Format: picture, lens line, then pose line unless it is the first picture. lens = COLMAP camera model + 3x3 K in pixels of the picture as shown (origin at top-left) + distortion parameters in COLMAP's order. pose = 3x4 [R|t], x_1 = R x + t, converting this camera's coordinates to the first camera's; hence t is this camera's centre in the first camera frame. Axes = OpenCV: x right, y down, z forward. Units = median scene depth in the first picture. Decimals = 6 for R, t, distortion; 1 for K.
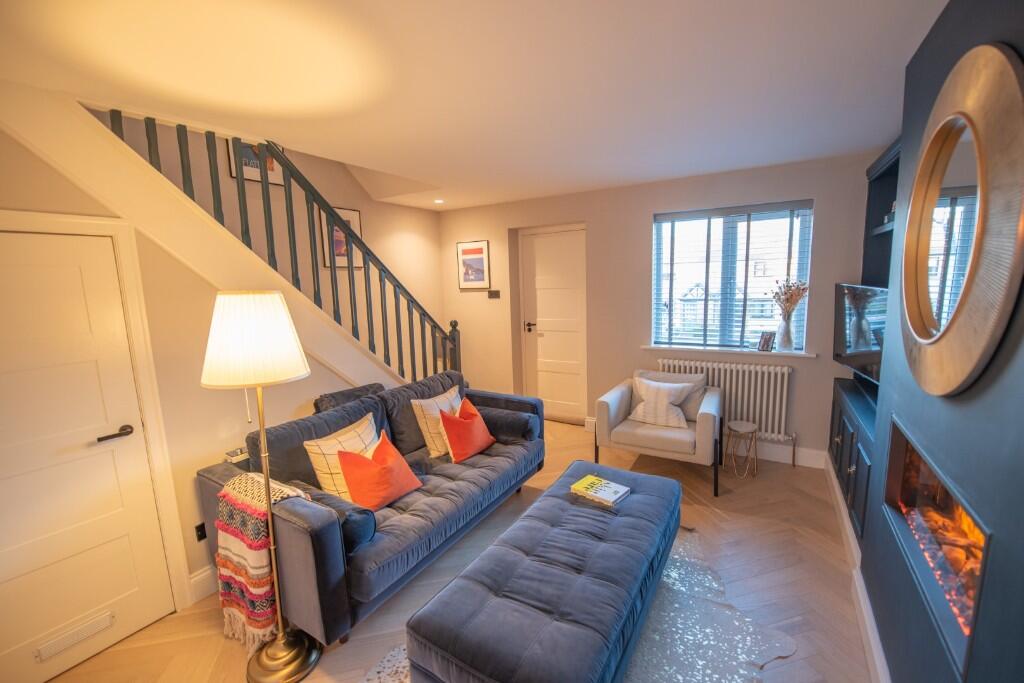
lens RADIAL K [[444.4, 0, 510.8], [0, 444.4, 344.3], [0, 0, 1]] dist [-0.023096, -0.000588]
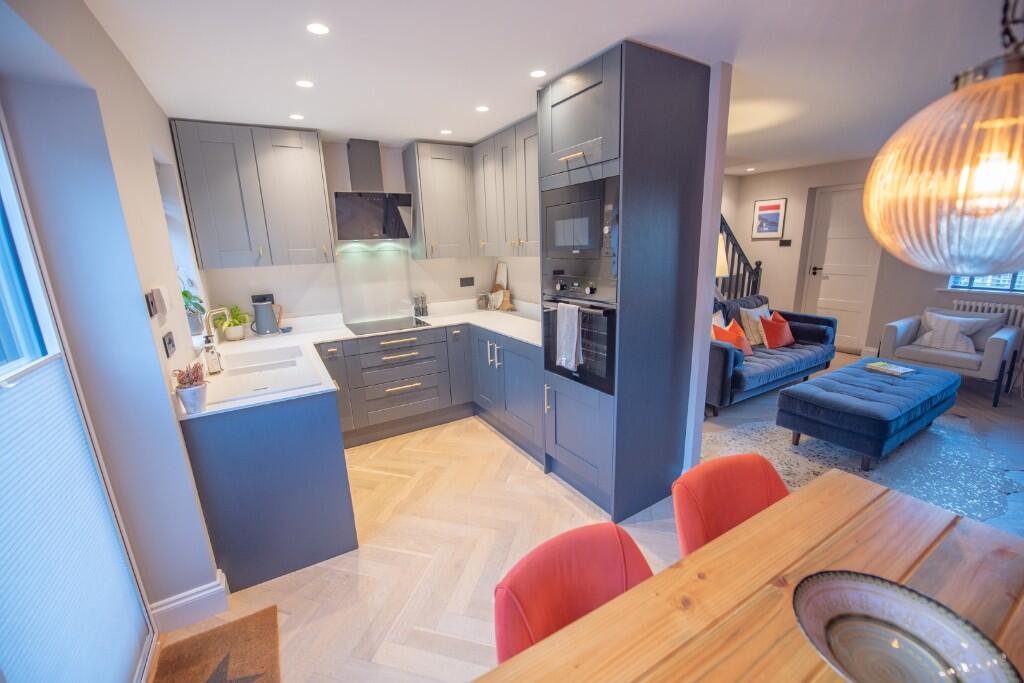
lens RADIAL K [[408.5, 0, 513.1], [0, 408.5, 341.2], [0, 0, 1]] dist [-0.019322, -0.000390]
pose [[0.871216, 0.121751, -0.475563, -0.180519], [-0.065820, 0.988980, 0.132613, 0.083553], [0.486468, -0.084233, 0.869628, -0.528996]]
